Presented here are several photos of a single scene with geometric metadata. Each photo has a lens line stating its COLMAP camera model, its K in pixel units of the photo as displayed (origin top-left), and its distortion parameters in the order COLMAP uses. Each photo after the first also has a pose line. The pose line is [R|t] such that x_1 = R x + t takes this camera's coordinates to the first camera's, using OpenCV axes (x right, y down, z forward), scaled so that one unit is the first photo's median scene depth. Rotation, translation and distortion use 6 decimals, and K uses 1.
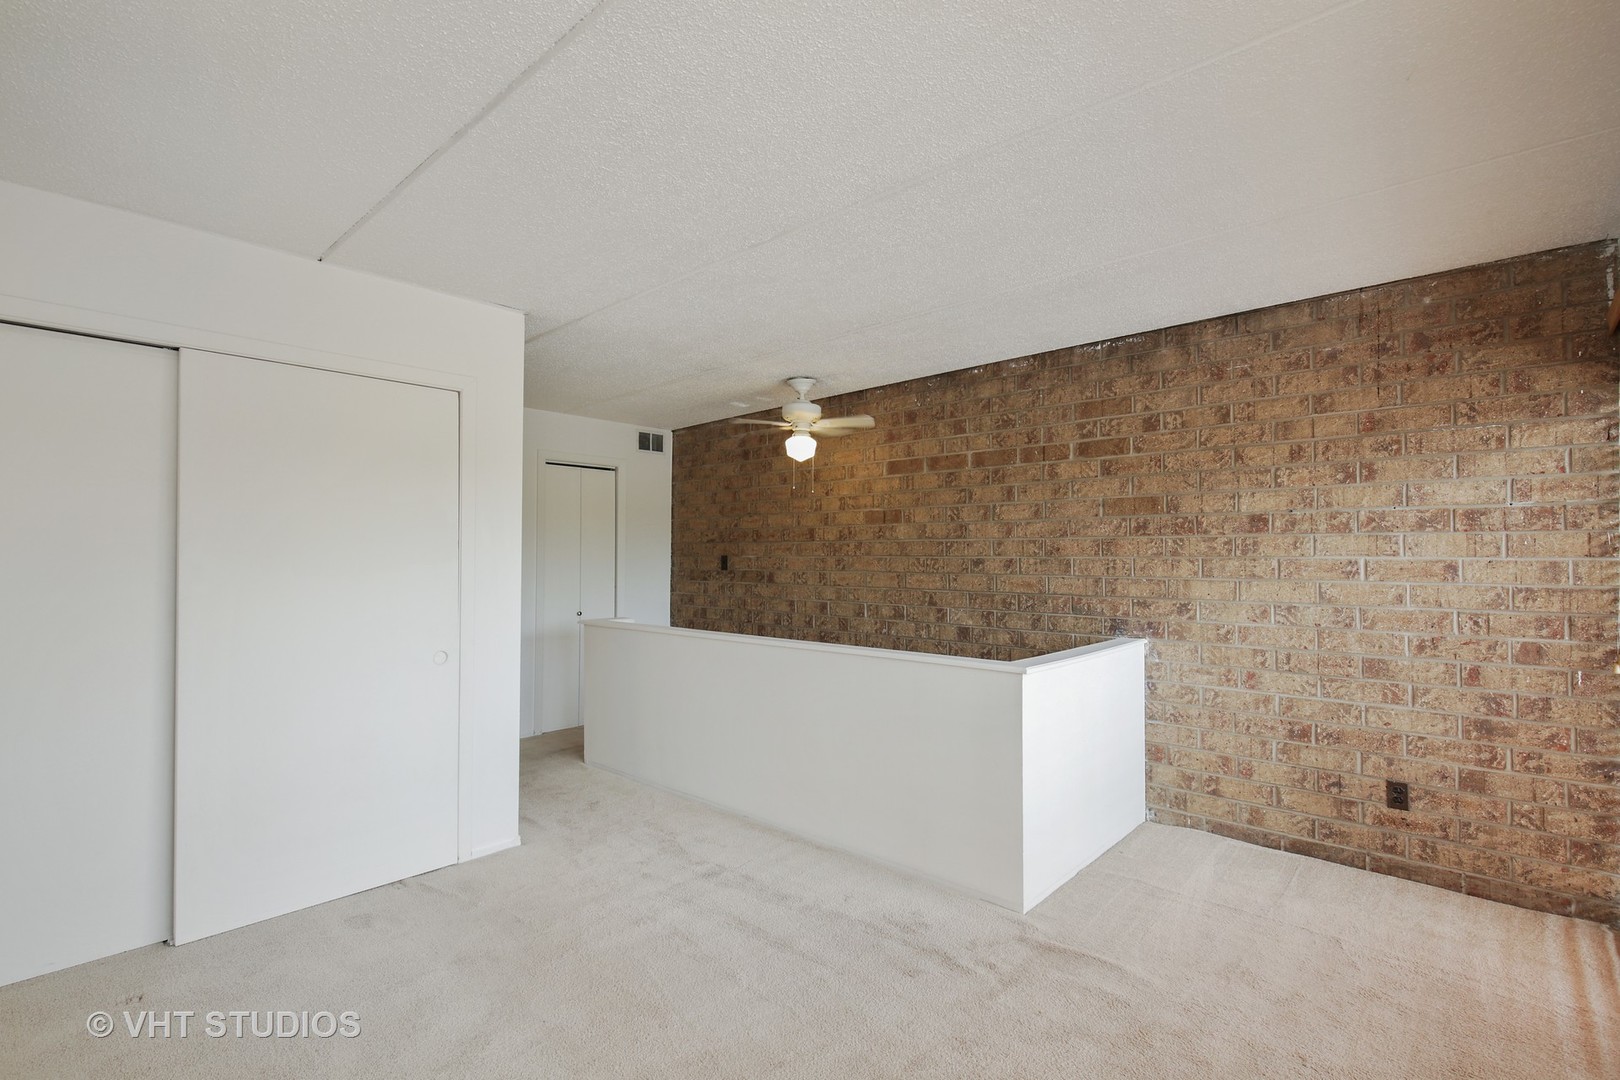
lens RADIAL K [[771.2, 0, 810.0], [0, 771.2, 540.0], [0, 0, 1]] dist [0.002402, 0.000213]
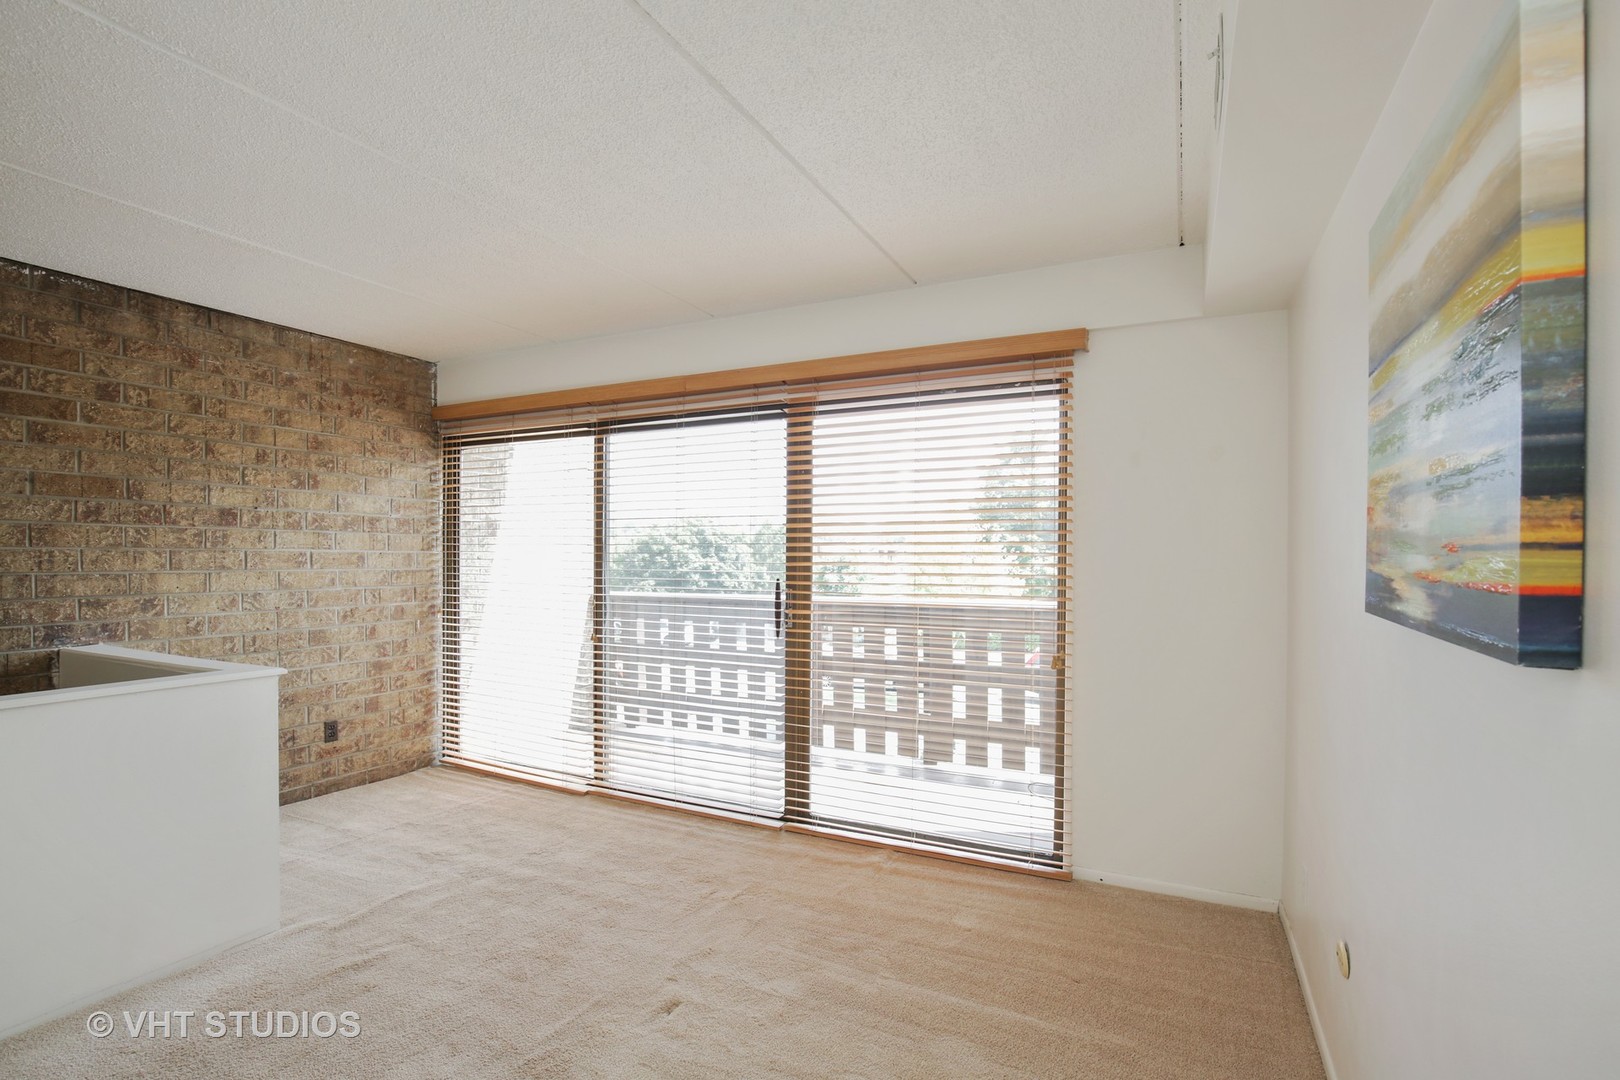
lens RADIAL K [[766.2, 0, 803.1], [0, 766.2, 557.3], [0, 0, 1]] dist [0.001175, -0.000491]
pose [[-0.268577, -0.002664, 0.963254, -0.672833], [-0.023576, 0.999715, -0.003808, 0.019699], [-0.962970, -0.023732, -0.268563, 0.554364]]
